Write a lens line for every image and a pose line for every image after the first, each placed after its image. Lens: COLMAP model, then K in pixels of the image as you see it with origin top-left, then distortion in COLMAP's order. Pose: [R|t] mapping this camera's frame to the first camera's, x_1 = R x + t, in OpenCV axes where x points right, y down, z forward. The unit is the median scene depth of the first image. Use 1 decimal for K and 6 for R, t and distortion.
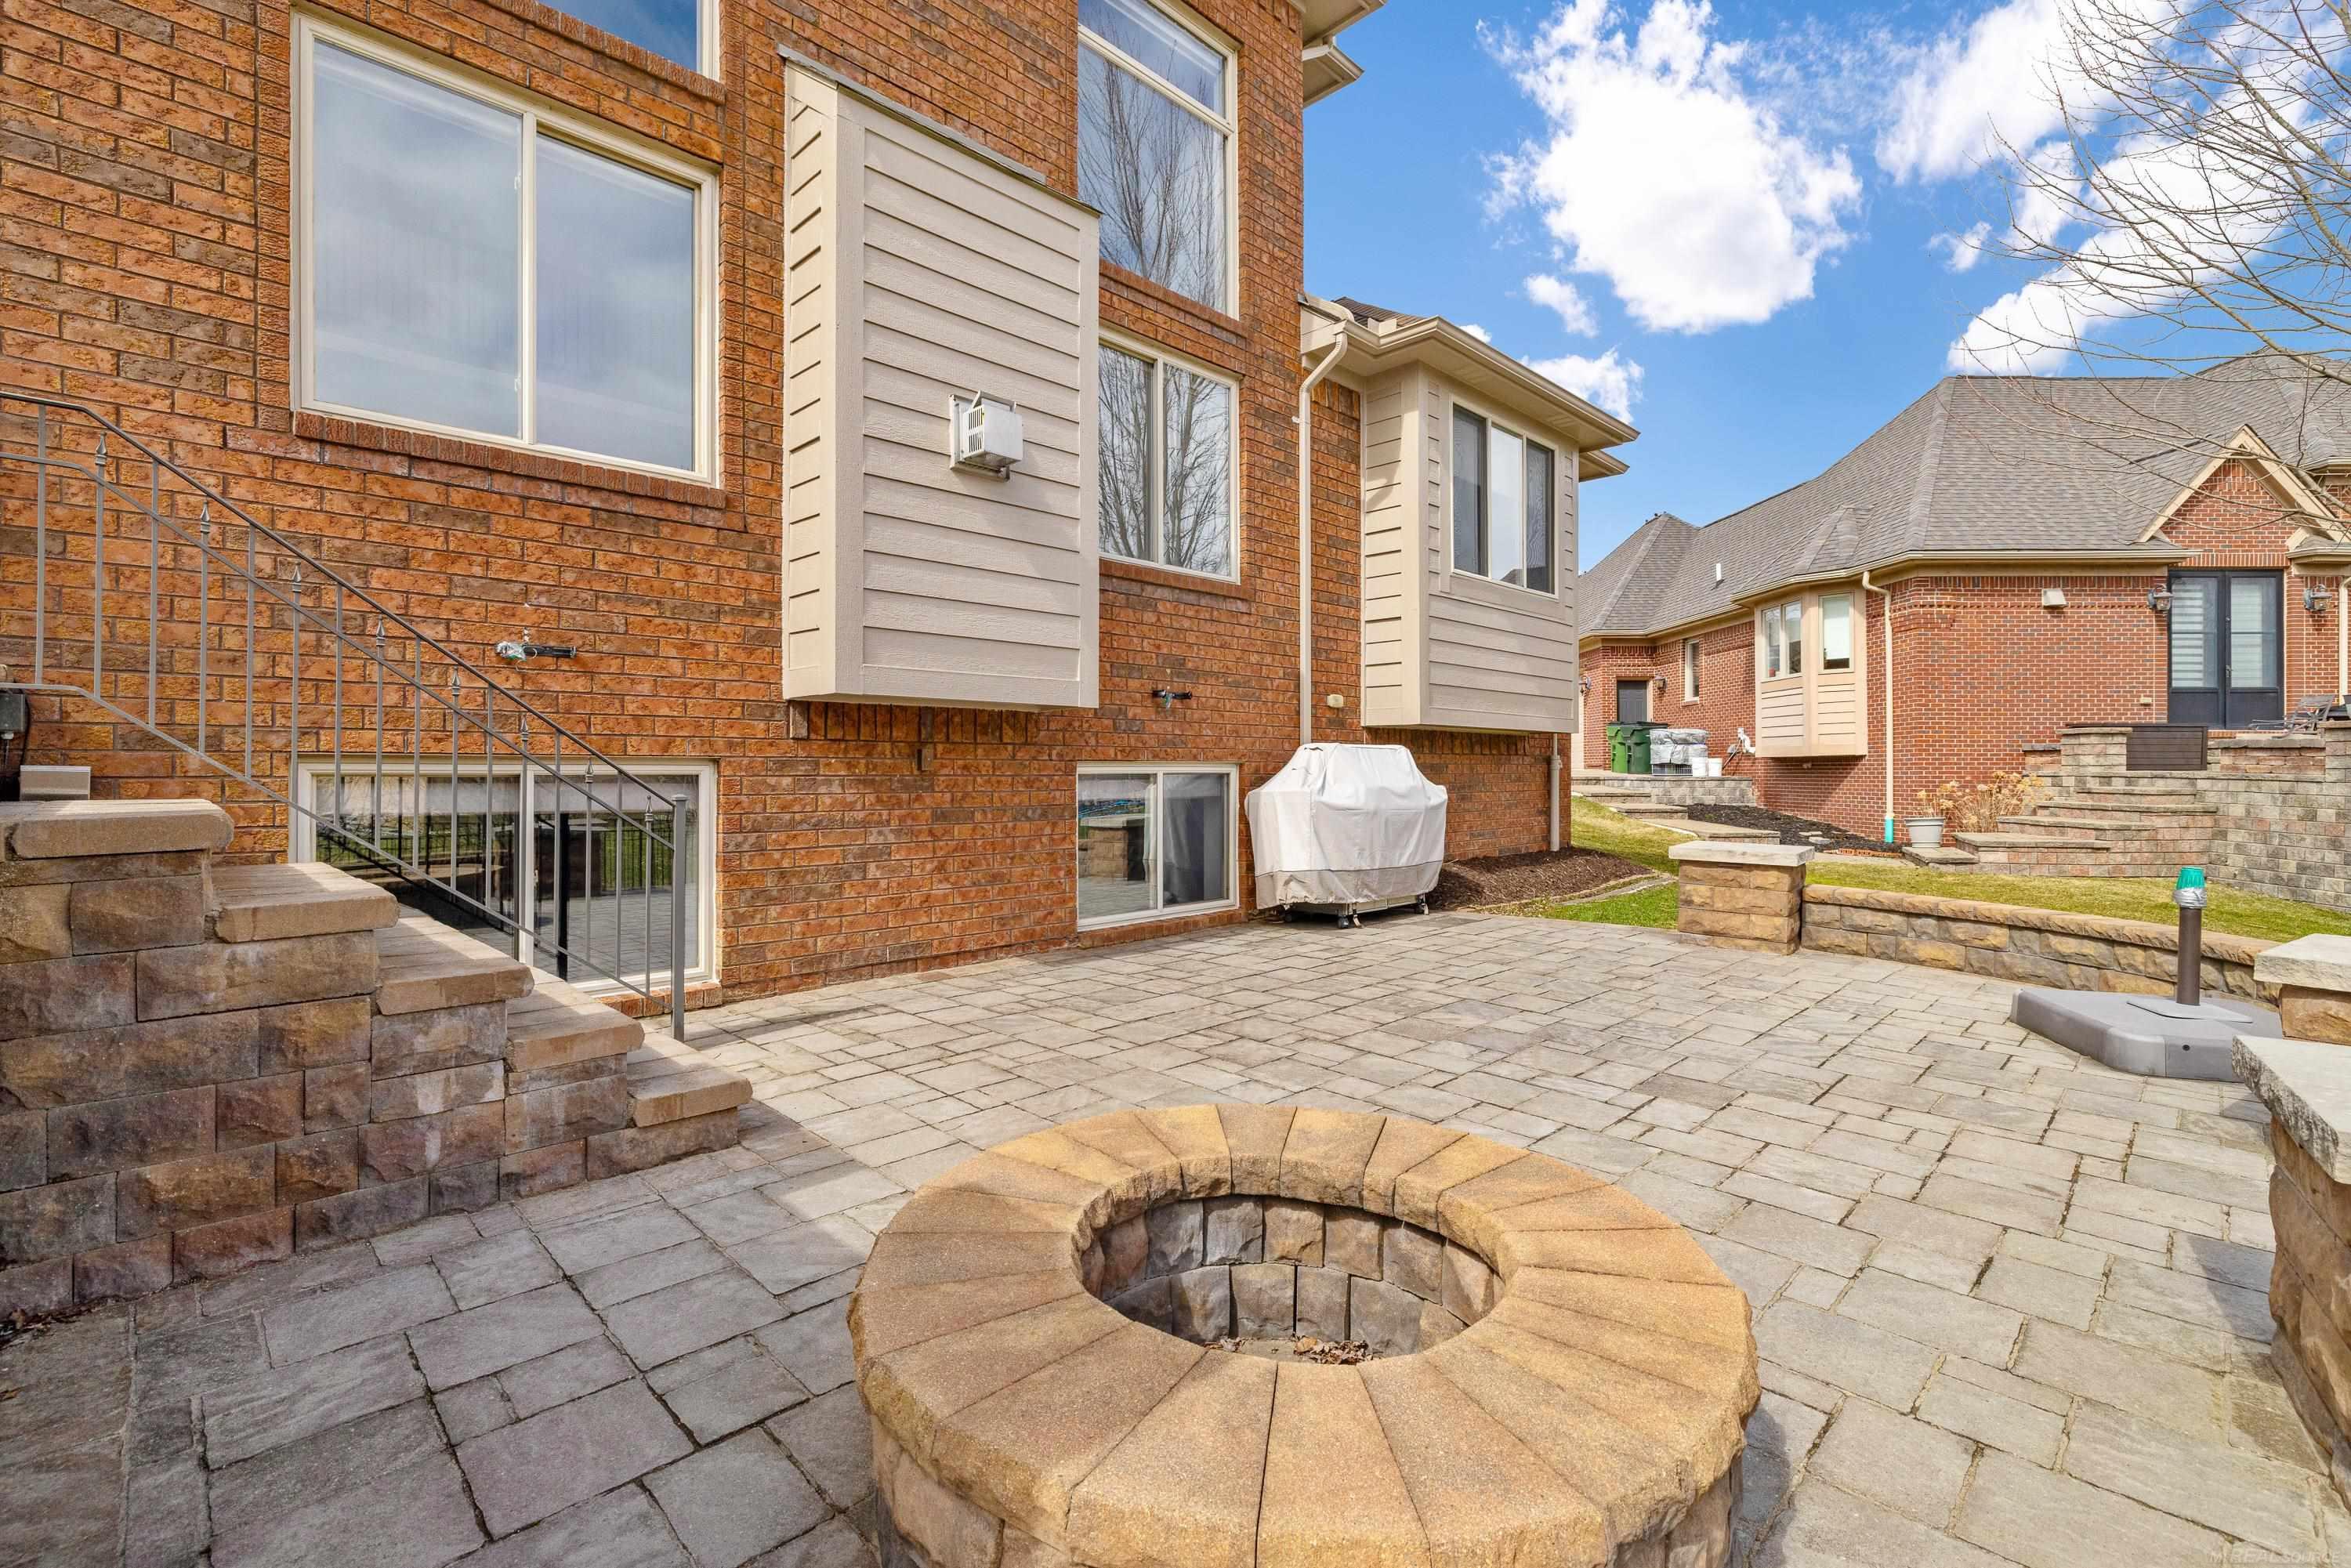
lens RADIAL K [[1029.5, 0, 1175.1], [0, 1029.5, 765.3], [0, 0, 1]] dist [-0.003557, 0.000216]
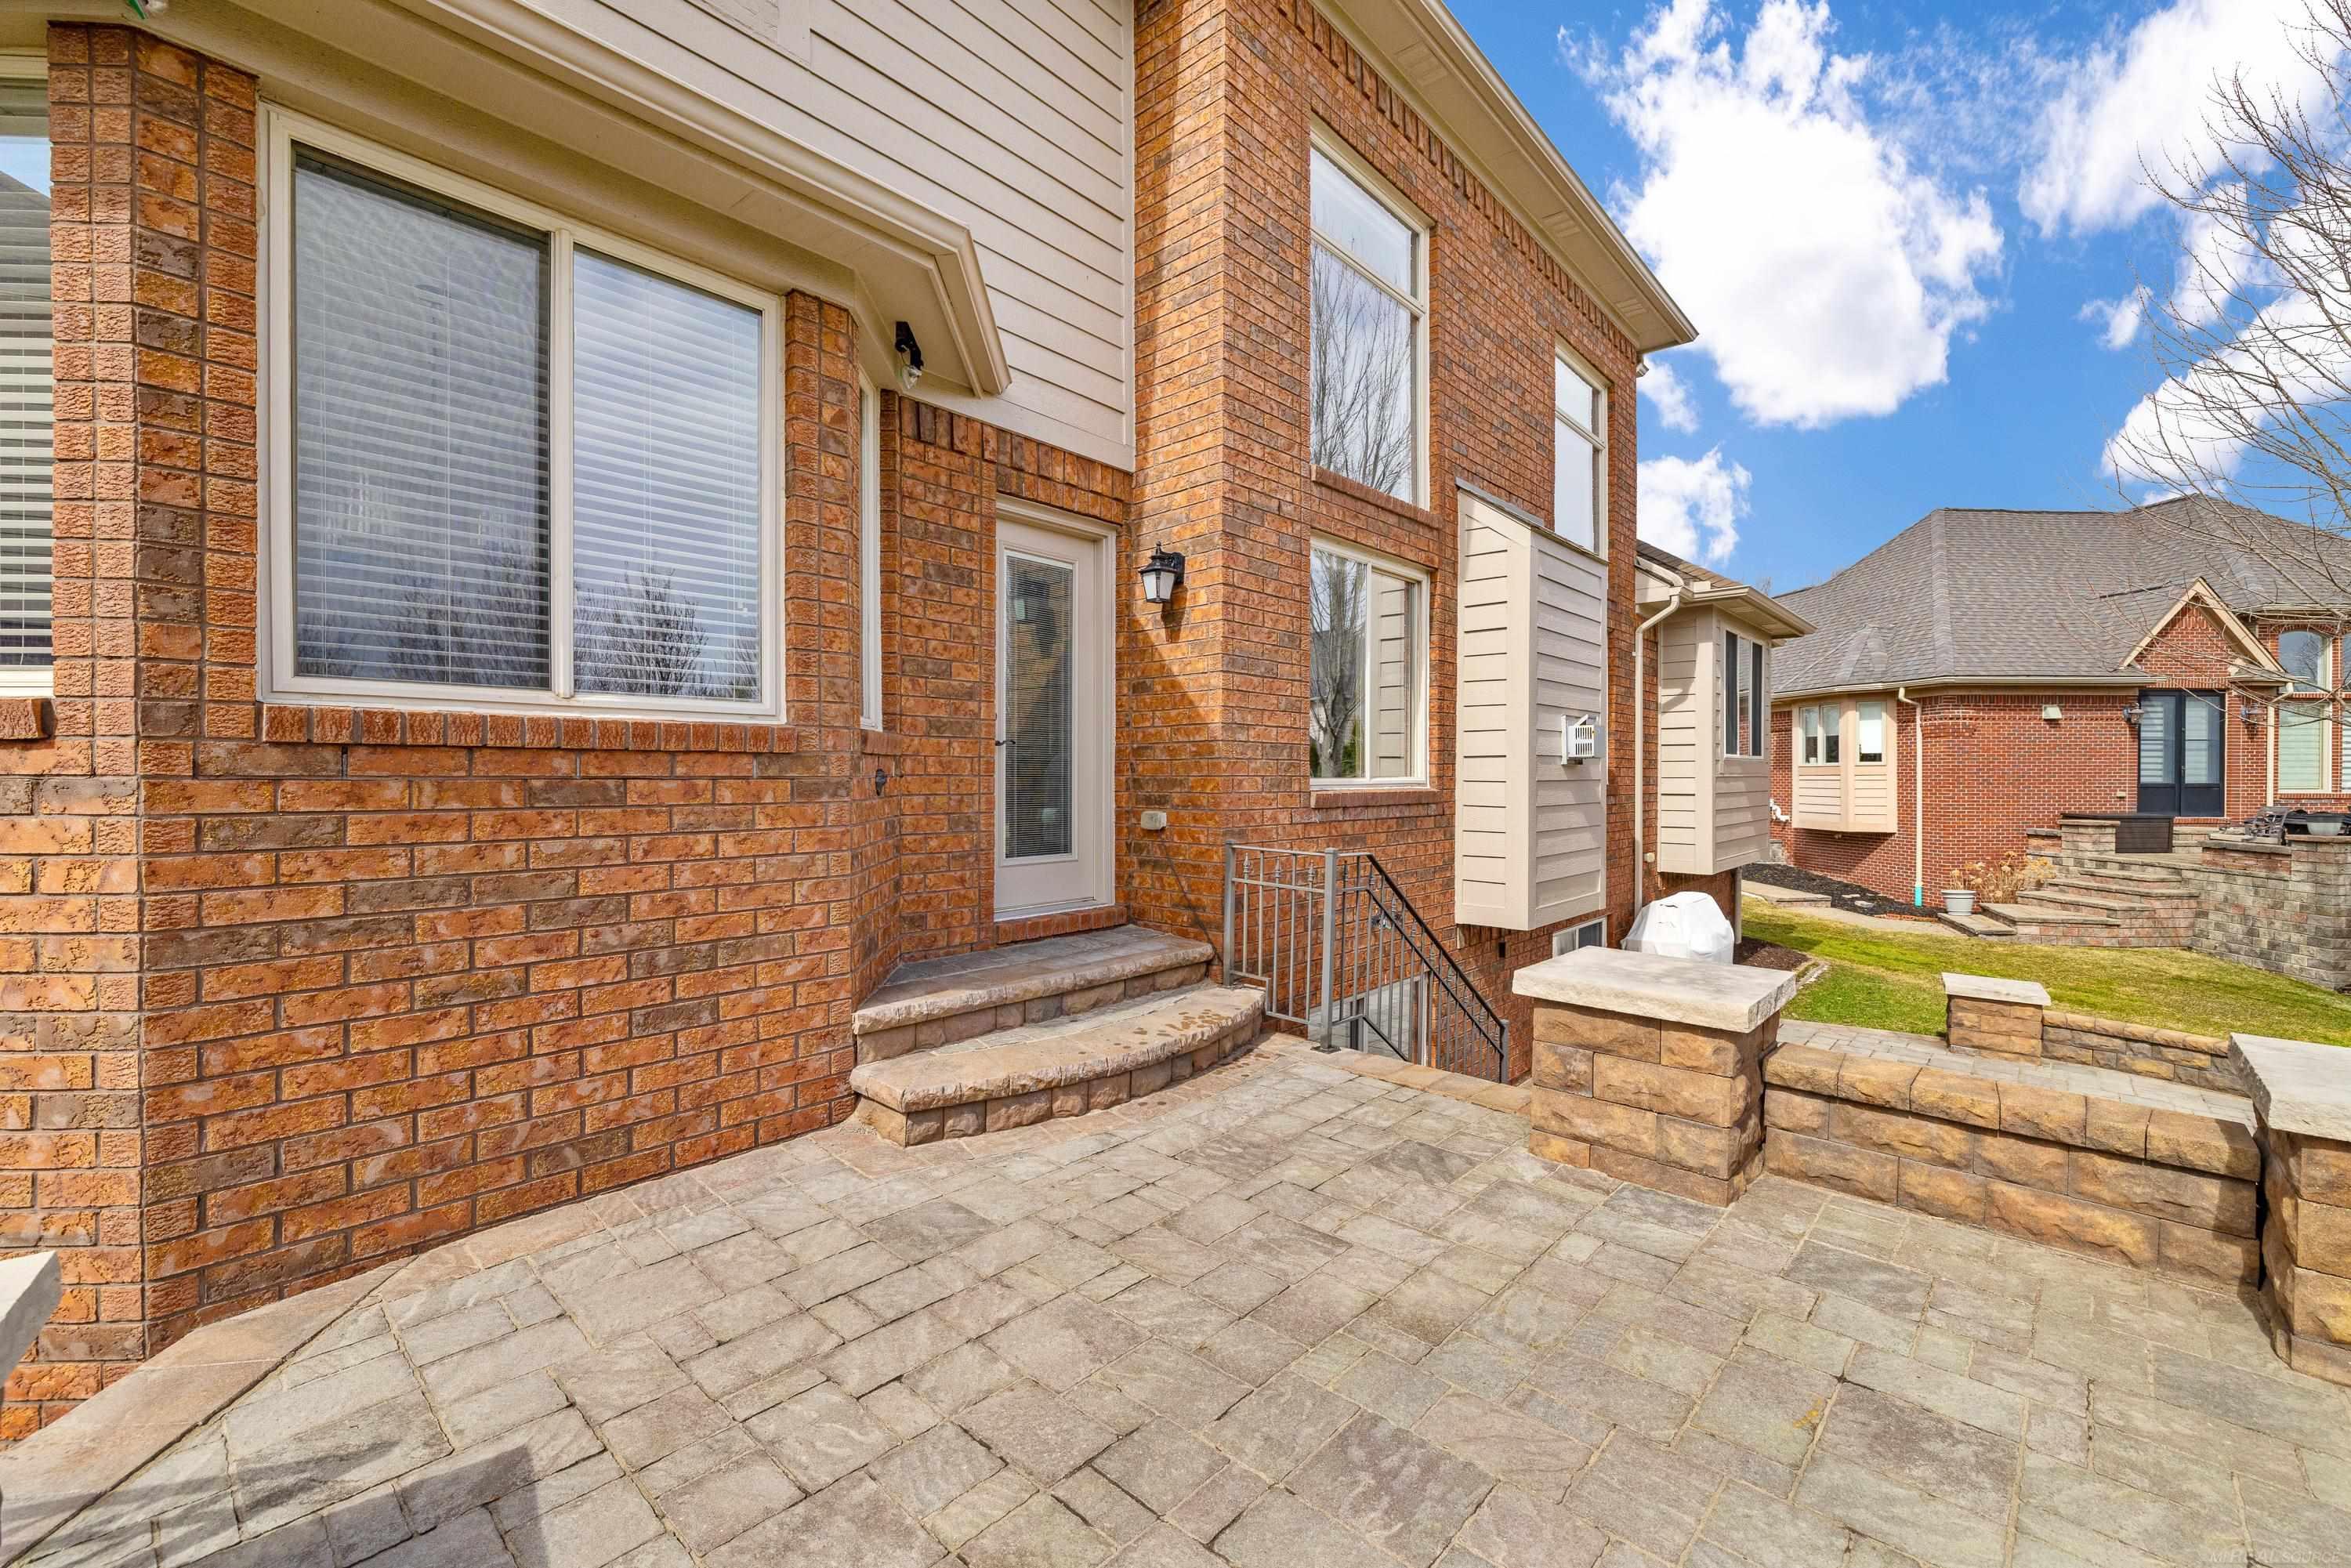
lens RADIAL K [[947.1, 0, 1195.3], [0, 947.1, 780.3], [0, 0, 1]] dist [0.002843, 0.000208]
pose [[0.998490, 0.001778, 0.054897, -0.344958], [-0.002037, 0.999987, 0.004663, -0.114381], [-0.054888, -0.004767, 0.998481, -0.137759]]
